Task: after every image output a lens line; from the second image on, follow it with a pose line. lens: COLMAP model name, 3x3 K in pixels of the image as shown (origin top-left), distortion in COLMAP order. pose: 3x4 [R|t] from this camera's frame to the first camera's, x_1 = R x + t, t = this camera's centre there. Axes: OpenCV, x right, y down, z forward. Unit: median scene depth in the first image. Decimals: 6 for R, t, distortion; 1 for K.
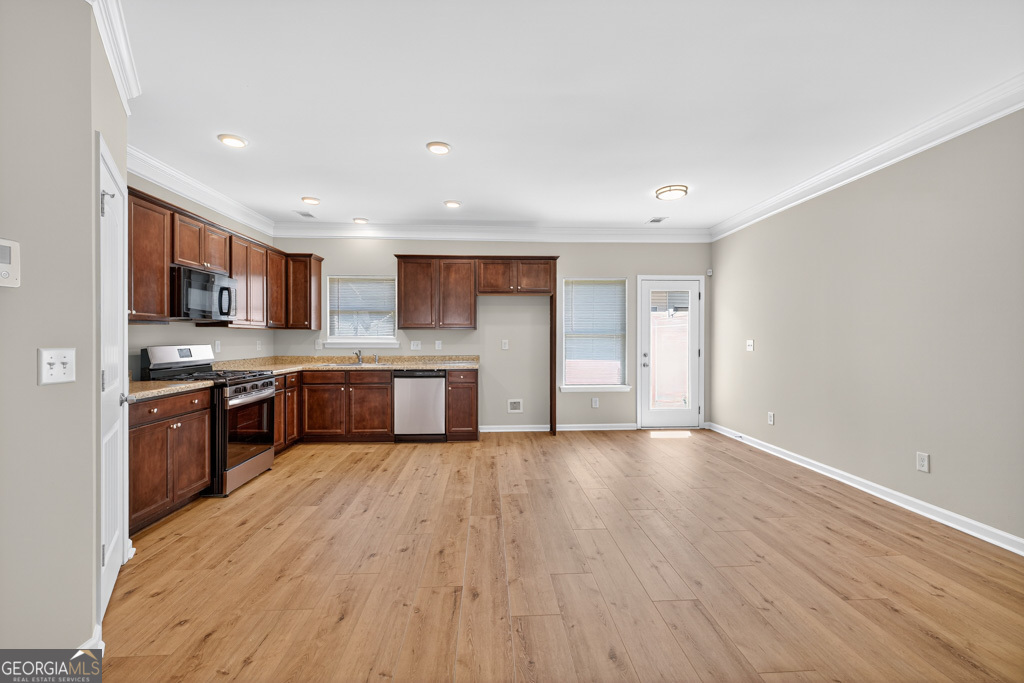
lens RADIAL K [[429.2, 0, 510.0], [0, 429.2, 339.3], [0, 0, 1]] dist [0.004551, -0.000357]
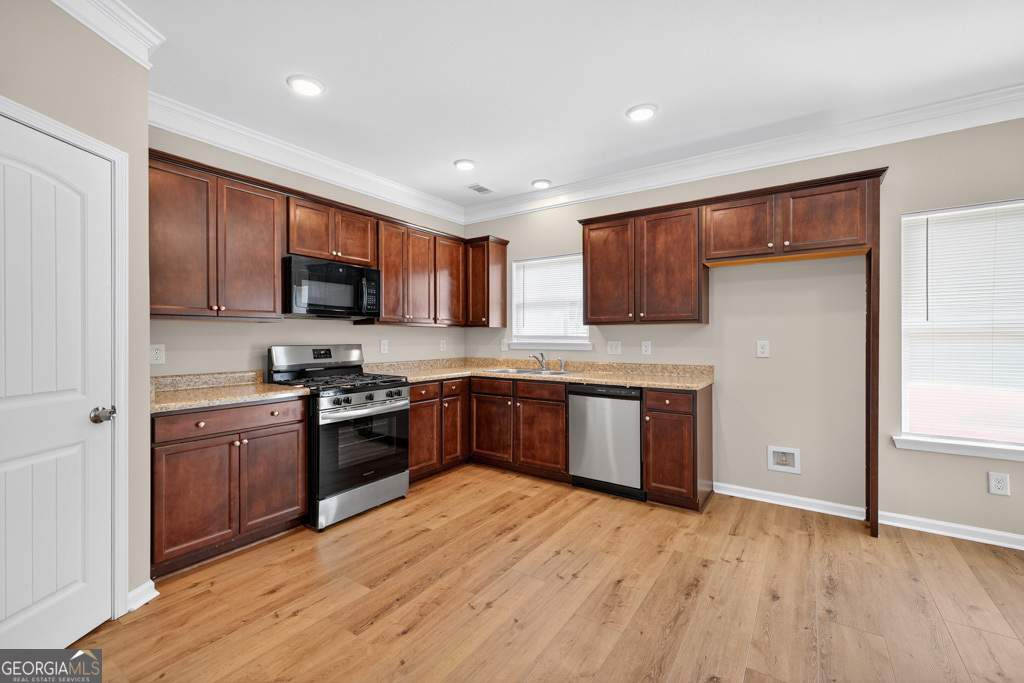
lens RADIAL K [[429.2, 0, 510.0], [0, 429.2, 339.3], [0, 0, 1]] dist [0.004551, -0.000357]
pose [[0.790028, 0.003370, -0.613061, 0.091153], [-0.002351, 0.999994, 0.002468, -0.001181], [0.613066, -0.000508, 0.790032, 0.423374]]
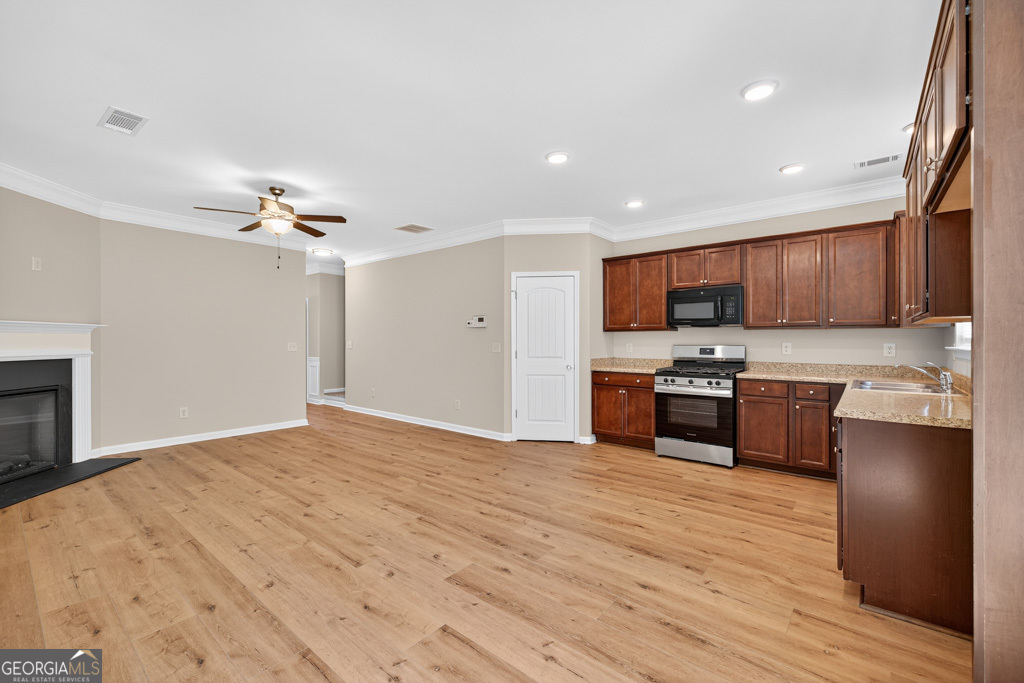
lens RADIAL K [[429.2, 0, 510.0], [0, 429.2, 339.3], [0, 0, 1]] dist [0.004551, -0.000357]
pose [[-0.678193, 0.000744, -0.734884, 0.484212], [-0.002459, 0.999992, 0.003282, -0.005842], [0.734880, 0.004033, -0.678185, 1.159423]]
